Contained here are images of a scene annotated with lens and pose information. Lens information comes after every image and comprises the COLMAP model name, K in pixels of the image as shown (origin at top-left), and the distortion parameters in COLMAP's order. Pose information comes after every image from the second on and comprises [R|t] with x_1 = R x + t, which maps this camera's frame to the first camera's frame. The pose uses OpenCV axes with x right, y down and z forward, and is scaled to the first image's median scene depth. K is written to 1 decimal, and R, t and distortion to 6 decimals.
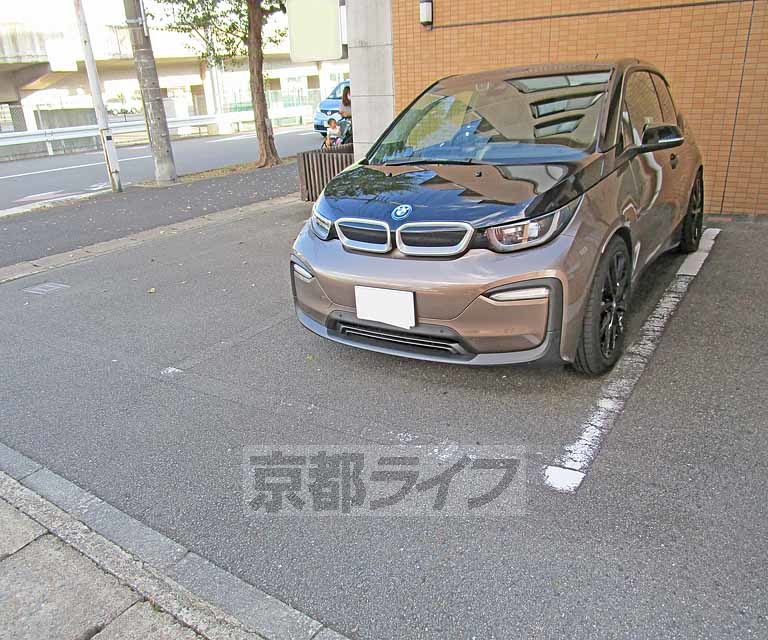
lens RADIAL K [[612.3, 0, 386.2], [0, 612.3, 321.3], [0, 0, 1]] dist [-0.016947, 0.002348]
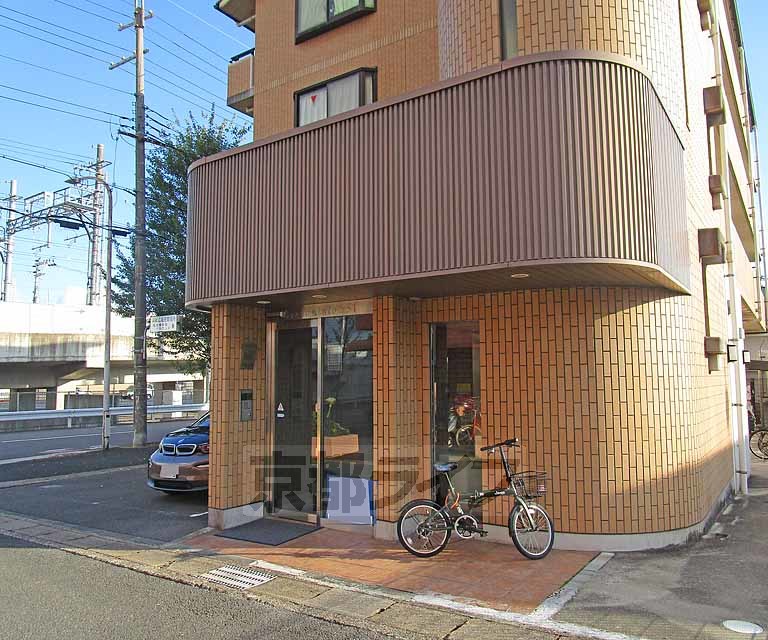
lens RADIAL K [[612.3, 0, 381.9], [0, 612.3, 317.8], [0, 0, 1]] dist [-0.016947, 0.002348]
pose [[0.999084, 0.034015, -0.025966, 0.176195], [-0.042108, 0.889560, -0.454873, 0.099655], [0.007626, 0.455550, 0.890178, -0.321397]]
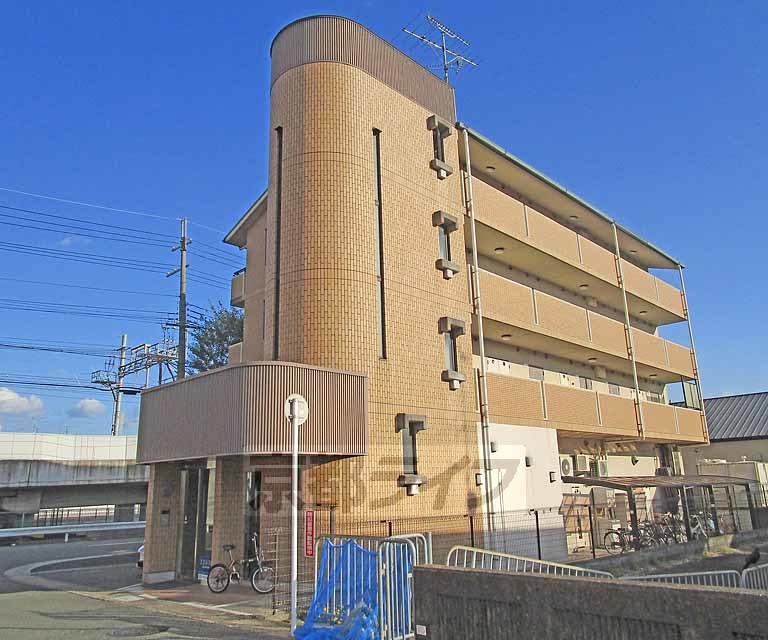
lens RADIAL K [[612.3, 0, 385.6], [0, 612.3, 321.2], [0, 0, 1]] dist [-0.016947, 0.002348]
pose [[0.979281, -0.036877, -0.199118, 0.489327], [-0.088119, 0.807702, -0.582969, 0.188059], [0.182326, 0.588437, 0.787718, -0.612372]]
